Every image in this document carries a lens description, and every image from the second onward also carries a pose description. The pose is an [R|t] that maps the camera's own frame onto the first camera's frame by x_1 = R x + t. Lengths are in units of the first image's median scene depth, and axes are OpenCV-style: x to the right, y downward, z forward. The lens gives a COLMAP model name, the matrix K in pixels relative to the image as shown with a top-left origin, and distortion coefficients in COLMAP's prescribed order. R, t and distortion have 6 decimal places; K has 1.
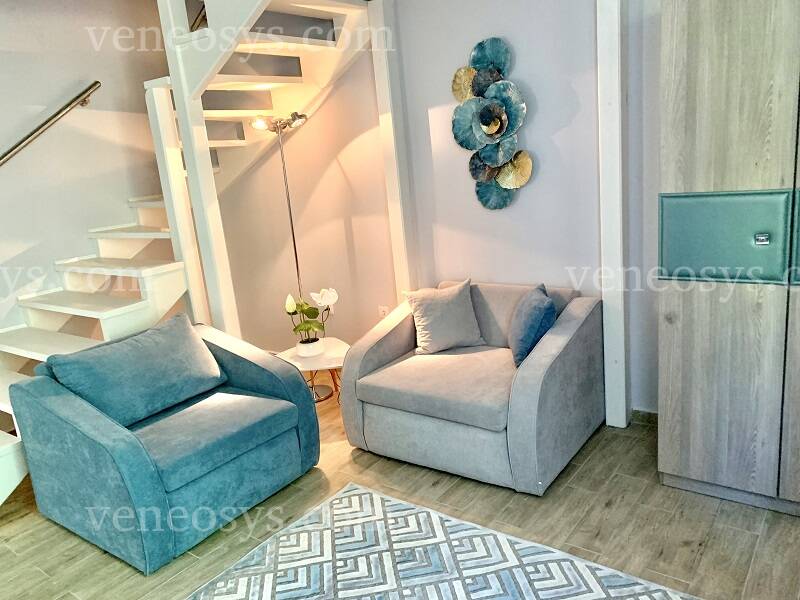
lens RADIAL K [[624.0, 0, 400.0], [0, 624.0, 300.0], [0, 0, 1]] dist [-0.000178, -0.004884]
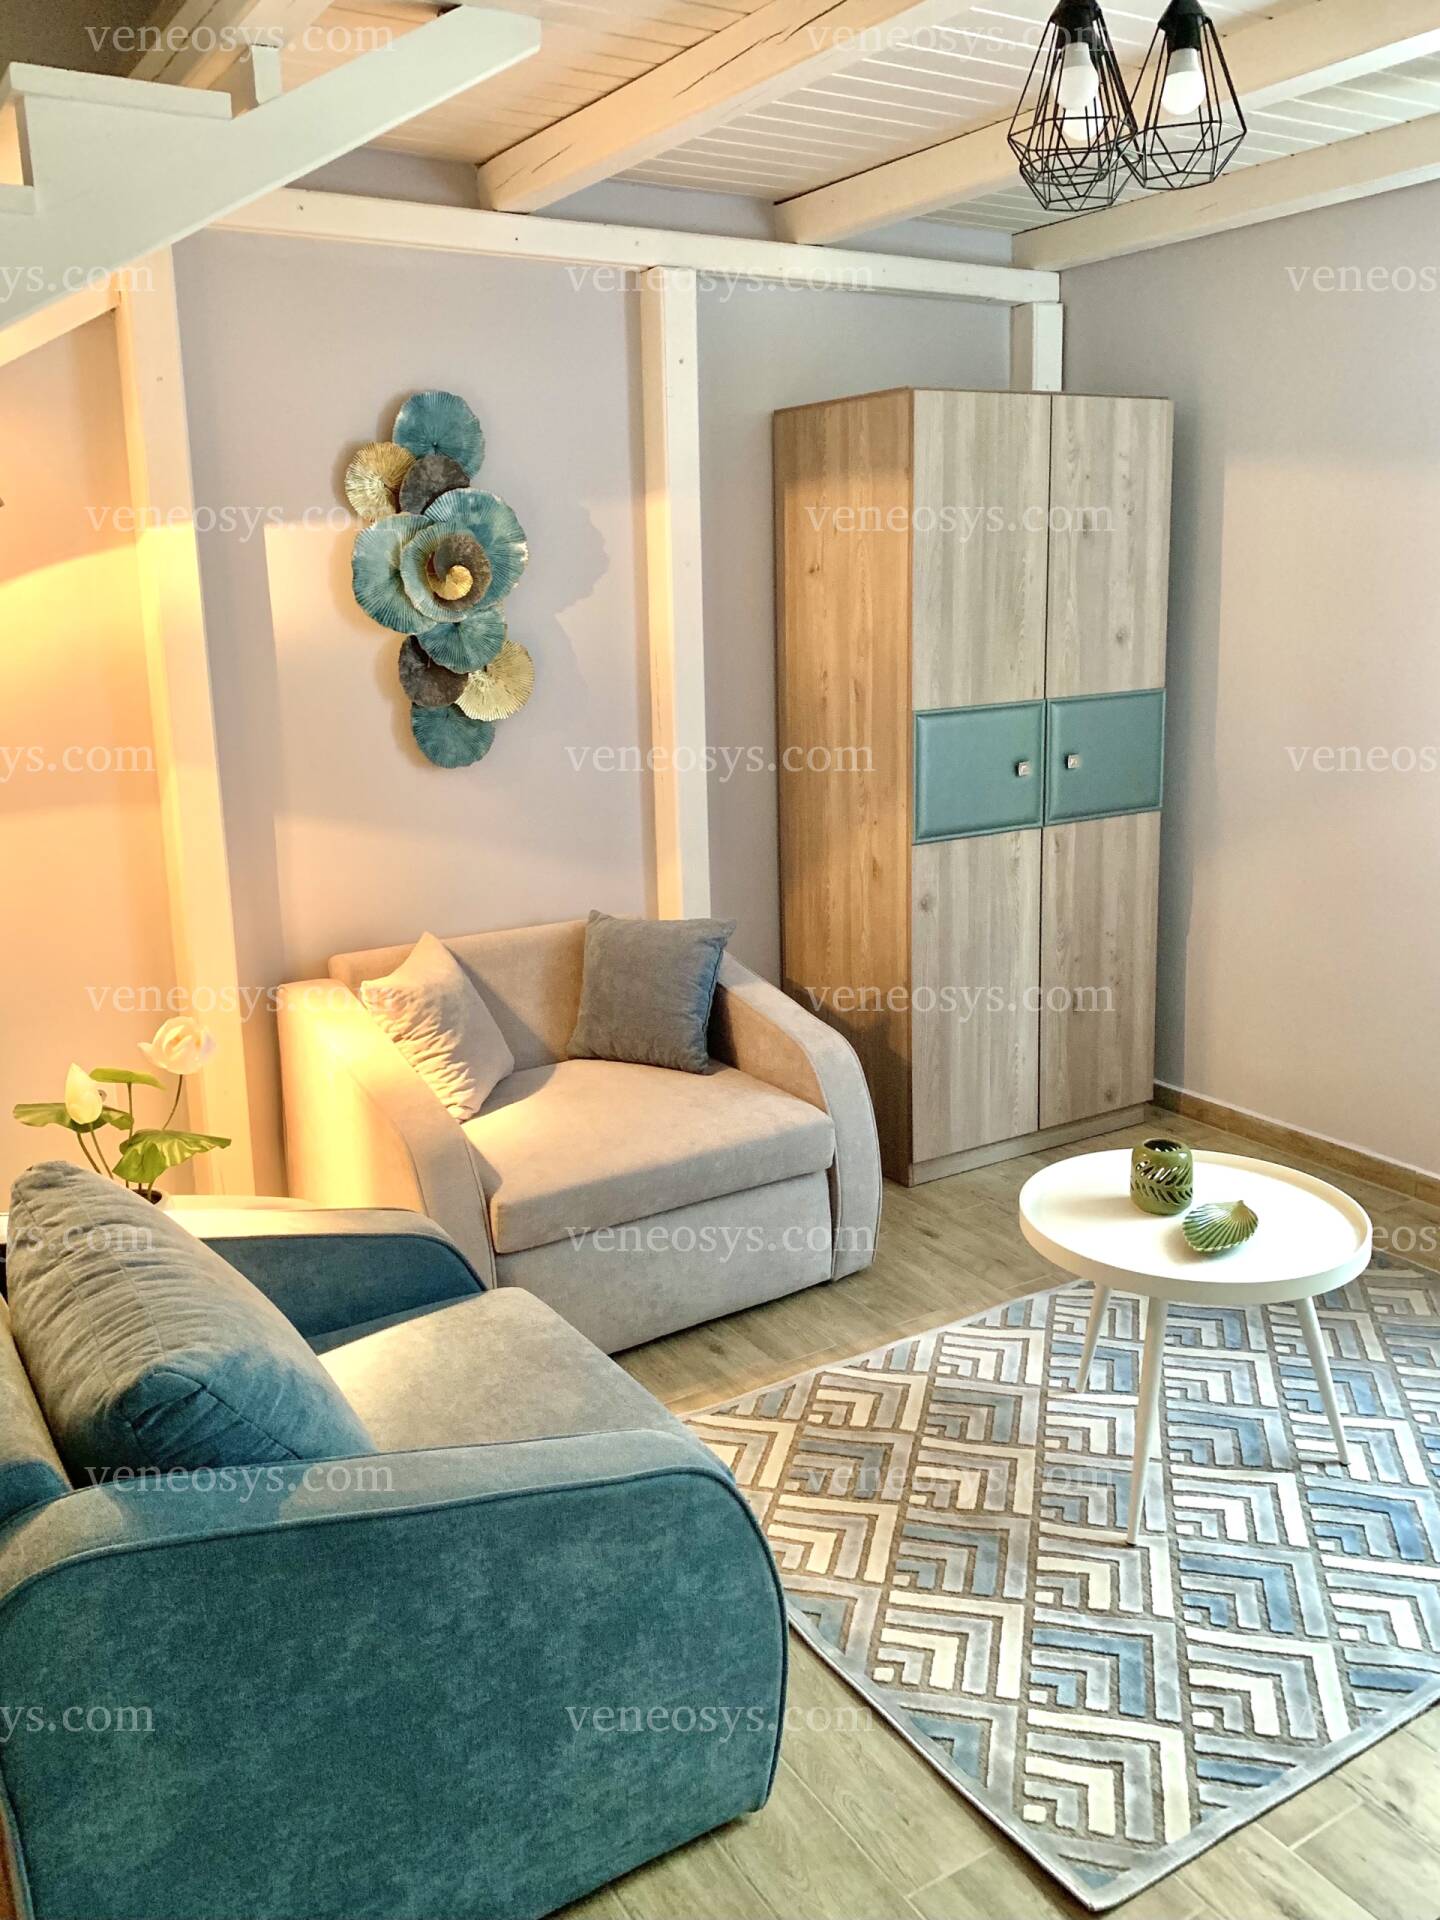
lens RADIAL K [[1558.5, 0, 718.2], [0, 1558.5, 846.0], [0, 0, 1]] dist [0.001434, 0.000691]
pose [[0.363140, -0.072503, 0.928910, -0.859083], [0.204885, 0.978779, -0.003701, -0.050907], [-0.908929, 0.191664, 0.370288, 0.457708]]
